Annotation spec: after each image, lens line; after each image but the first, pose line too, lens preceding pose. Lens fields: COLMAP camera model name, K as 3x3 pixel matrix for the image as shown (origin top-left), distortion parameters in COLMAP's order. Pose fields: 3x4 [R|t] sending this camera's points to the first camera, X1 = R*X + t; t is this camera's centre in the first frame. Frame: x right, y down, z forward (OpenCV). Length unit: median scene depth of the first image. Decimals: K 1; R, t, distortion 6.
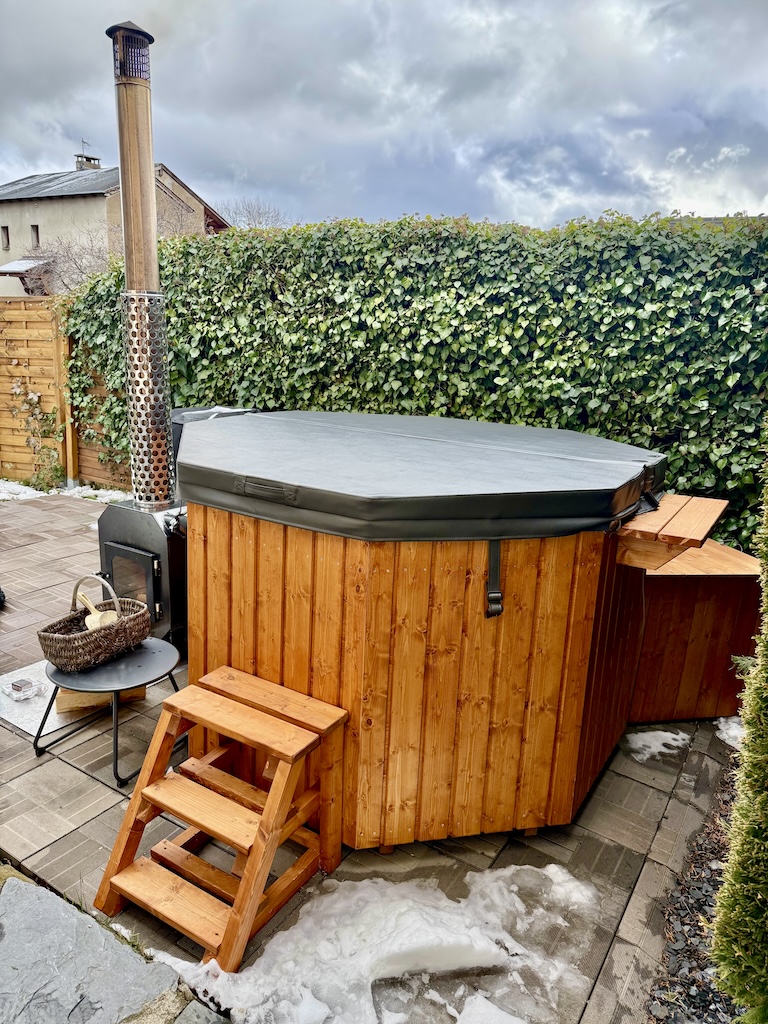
lens RADIAL K [[713.9, 0, 376.4], [0, 713.9, 509.7], [0, 0, 1]] dist [0.040625, -0.049488]
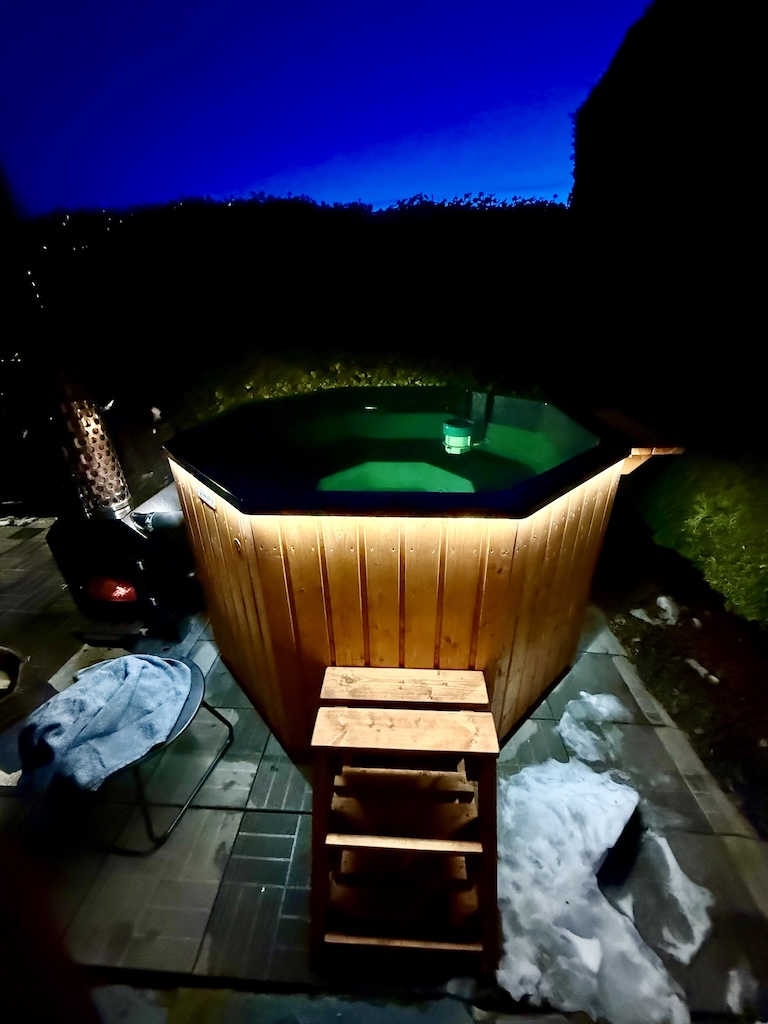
lens RADIAL K [[404.7, 0, 380.3], [0, 404.7, 508.8], [0, 0, 1]] dist [-0.005112, 0.000768]
pose [[0.872237, -0.267951, 0.409152, -0.326217], [0.174743, 0.952085, 0.250996, -0.119158], [-0.456802, -0.147431, 0.877266, 0.523223]]
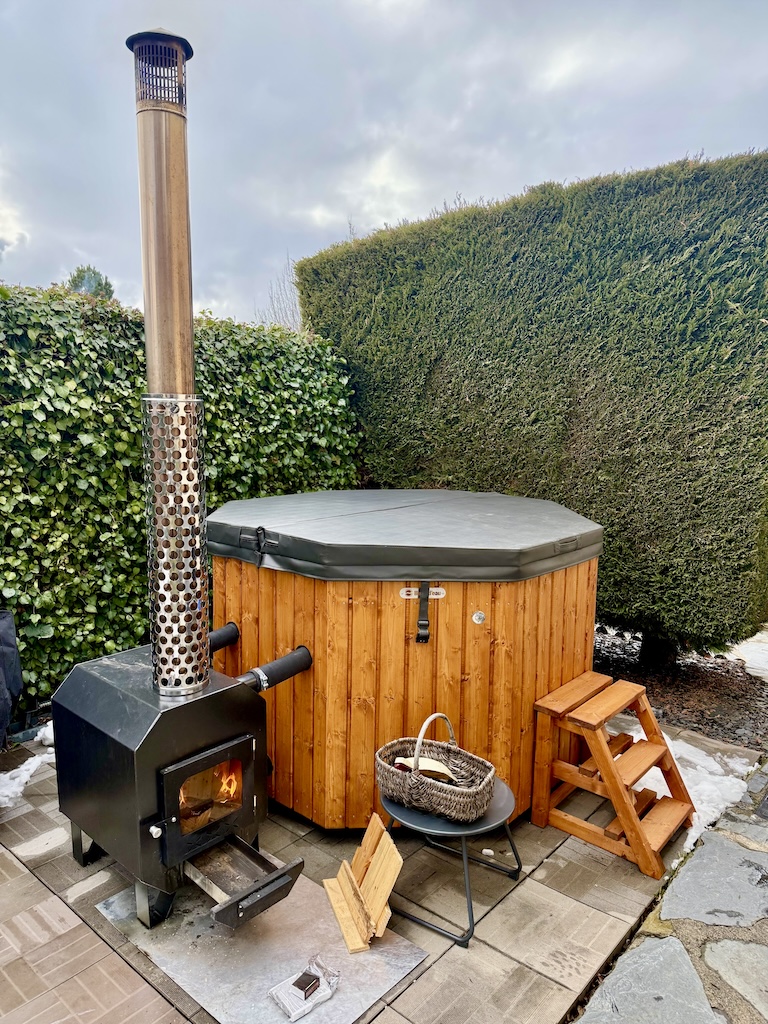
lens RADIAL K [[713.9, 0, 384.5], [0, 713.9, 502.8], [0, 0, 1]] dist [0.040625, -0.049488]
pose [[0.153267, -0.161289, 0.974933, -1.404412], [0.241989, 0.962677, 0.121219, -0.313632], [-0.958097, 0.217344, 0.186577, 0.952696]]
